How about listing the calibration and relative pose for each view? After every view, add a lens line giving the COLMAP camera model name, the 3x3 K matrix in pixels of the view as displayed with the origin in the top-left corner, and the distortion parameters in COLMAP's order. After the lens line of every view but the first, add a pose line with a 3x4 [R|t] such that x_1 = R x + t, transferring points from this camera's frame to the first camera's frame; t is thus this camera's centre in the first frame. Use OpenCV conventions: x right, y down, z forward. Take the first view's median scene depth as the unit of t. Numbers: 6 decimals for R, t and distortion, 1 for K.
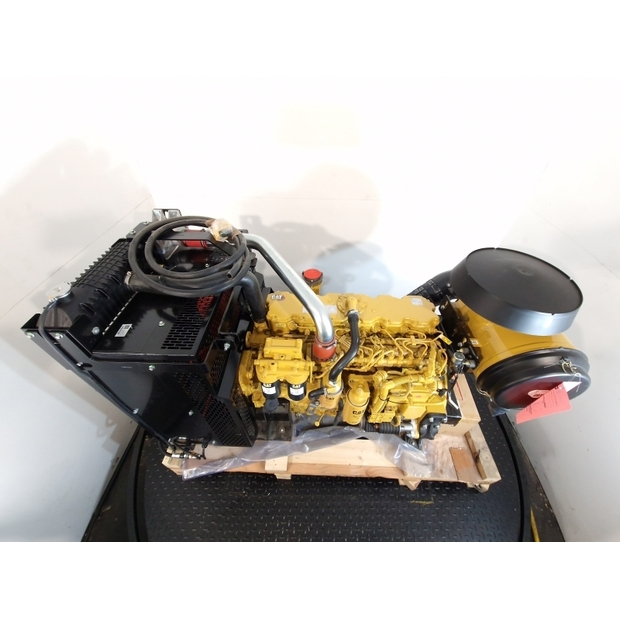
lens RADIAL K [[265.6, 0, 310.0], [0, 265.6, 310.0], [0, 0, 1]] dist [0.001233, 0.000083]
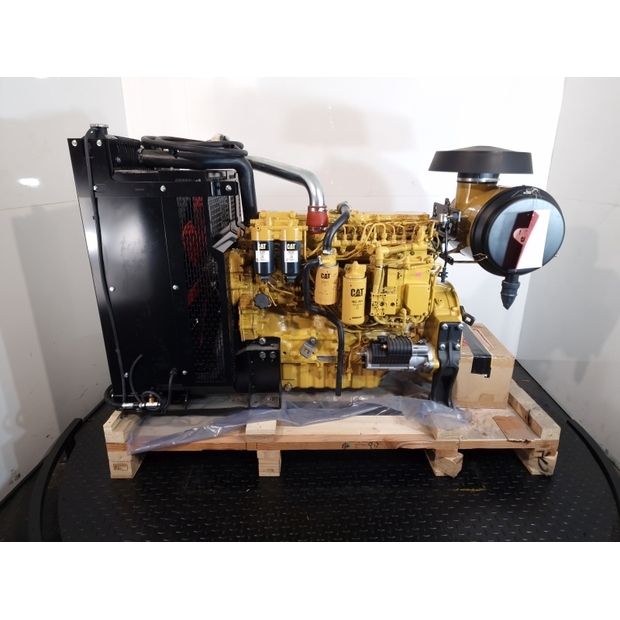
lens RADIAL K [[422.3, 0, 310.0], [0, 422.3, 310.0], [0, 0, 1]] dist [0.044648, 0.000554]
pose [[0.999259, -0.015324, 0.035302, -0.026159], [0.029827, 0.888055, -0.458769, 0.815153], [-0.024320, 0.459482, 0.887854, -0.196263]]
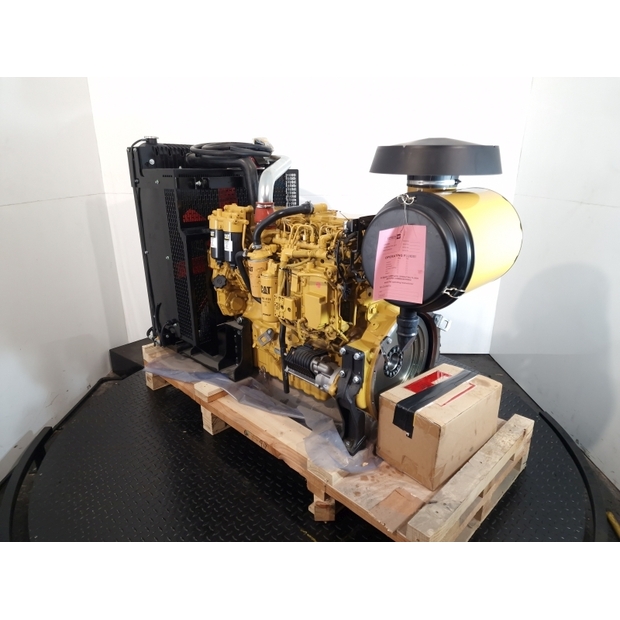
lens RADIAL K [[422.3, 0, 310.0], [0, 422.3, 310.0], [0, 0, 1]] dist [0.044648, 0.000554]
pose [[0.726442, 0.215949, -0.652417, 0.945008], [-0.493557, 0.824545, -0.276635, 0.571912], [0.478208, 0.522964, 0.705567, 0.050530]]
